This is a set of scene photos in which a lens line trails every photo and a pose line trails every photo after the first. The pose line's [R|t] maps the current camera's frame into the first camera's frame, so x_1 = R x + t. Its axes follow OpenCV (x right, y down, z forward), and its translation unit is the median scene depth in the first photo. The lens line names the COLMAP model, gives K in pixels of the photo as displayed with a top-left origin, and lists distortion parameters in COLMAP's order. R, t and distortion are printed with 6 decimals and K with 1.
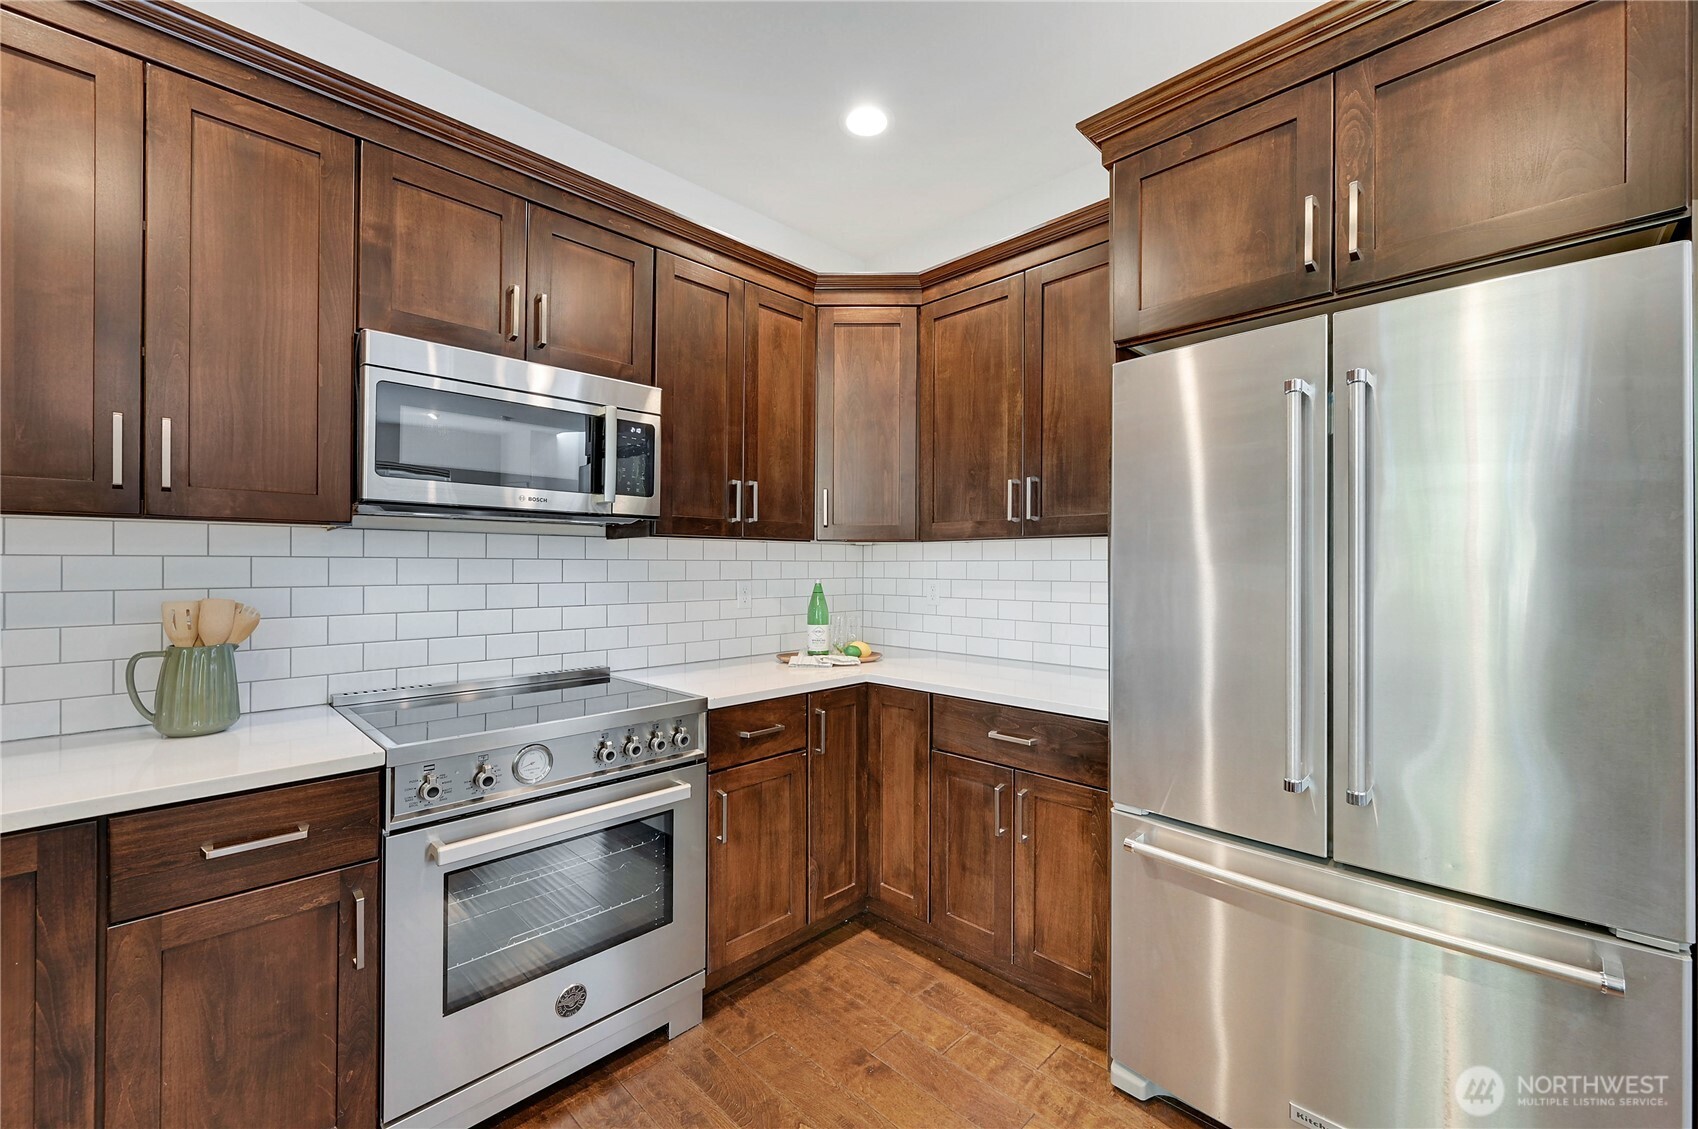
lens RADIAL K [[681.1, 0, 848.6], [0, 681.1, 563.9], [0, 0, 1]] dist [-0.000978, 0.000098]
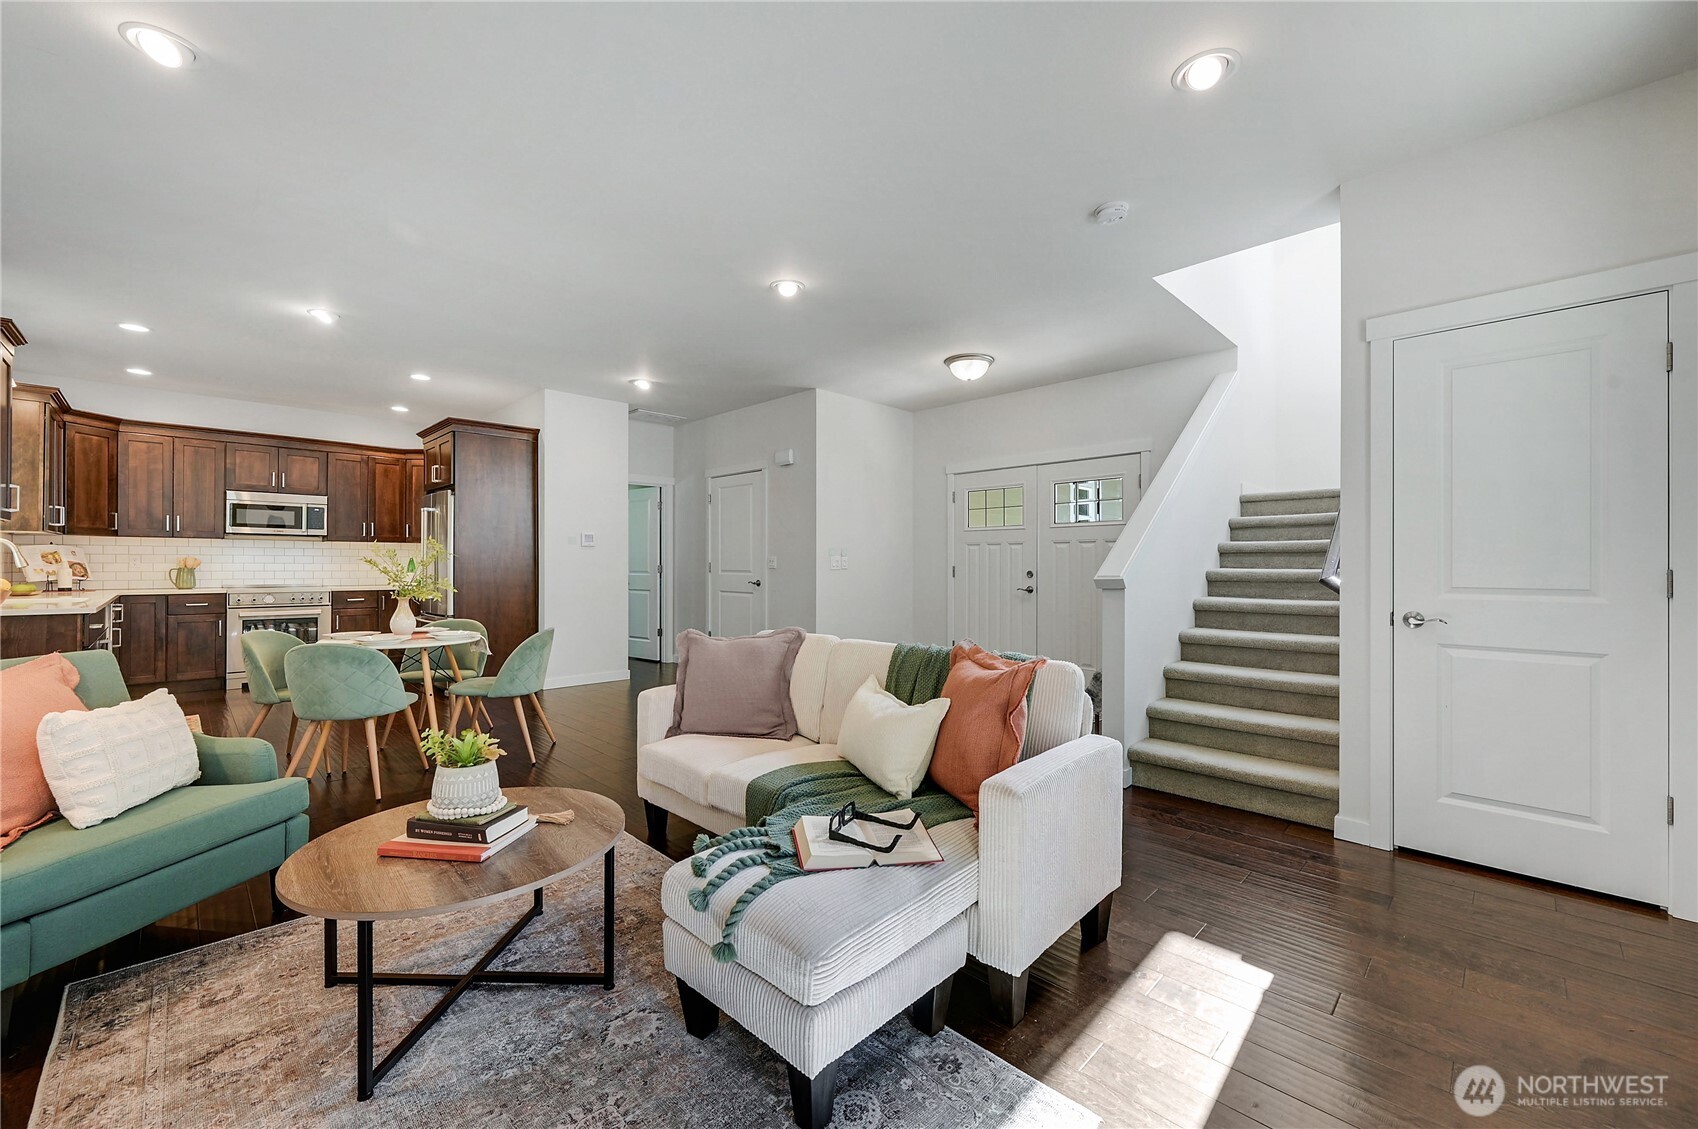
lens RADIAL K [[681.1, 0, 849.6], [0, 681.1, 565.0], [0, 0, 1]] dist [-0.000978, 0.000098]
pose [[0.999992, 0.003774, -0.001477, 2.999933], [-0.003762, 0.999961, 0.008019, 0.050070], [0.001507, -0.008014, 0.999967, -3.043555]]
